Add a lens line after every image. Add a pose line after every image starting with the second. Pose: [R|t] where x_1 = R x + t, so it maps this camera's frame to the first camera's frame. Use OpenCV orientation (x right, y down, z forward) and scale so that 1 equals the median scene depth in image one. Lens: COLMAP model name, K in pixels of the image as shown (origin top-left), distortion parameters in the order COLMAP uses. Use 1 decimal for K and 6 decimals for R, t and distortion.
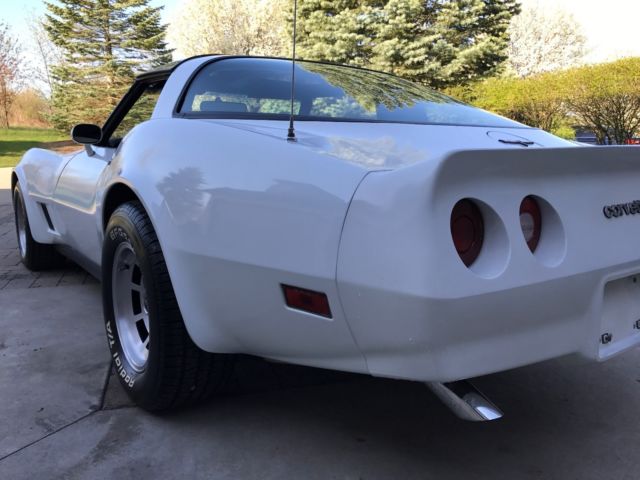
lens RADIAL K [[527.4, 0, 316.3], [0, 527.4, 237.1], [0, 0, 1]] dist [0.017275, -0.014852]
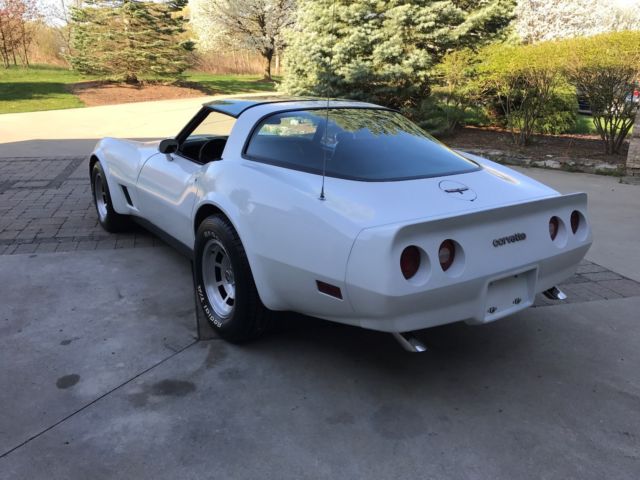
lens RADIAL K [[527.4, 0, 318.3], [0, 527.4, 239.7], [0, 0, 1]] dist [0.017275, -0.014852]
pose [[0.999668, 0.022748, -0.012086, -0.024559], [-0.021029, 0.991658, 0.127168, -0.185504], [0.014878, -0.126871, 0.991808, -0.541939]]
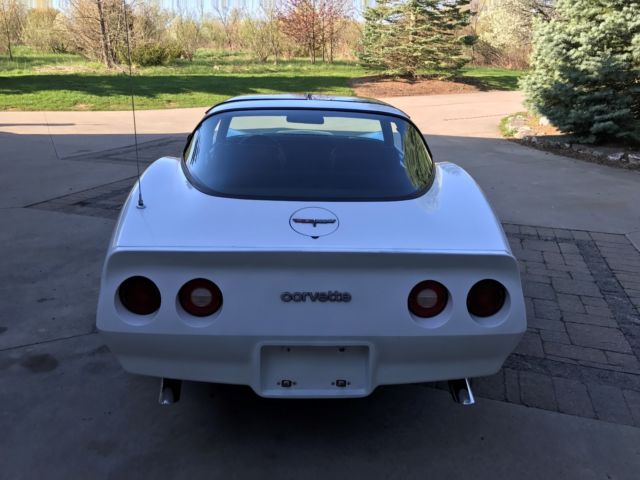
lens RADIAL K [[527.4, 0, 323.1], [0, 527.4, 235.7], [0, 0, 1]] dist [0.017275, -0.014852]
pose [[0.832246, 0.187148, -0.521864, 0.875942], [-0.115250, 0.979140, 0.167338, -0.294724], [0.542295, -0.079122, 0.836454, -0.048325]]
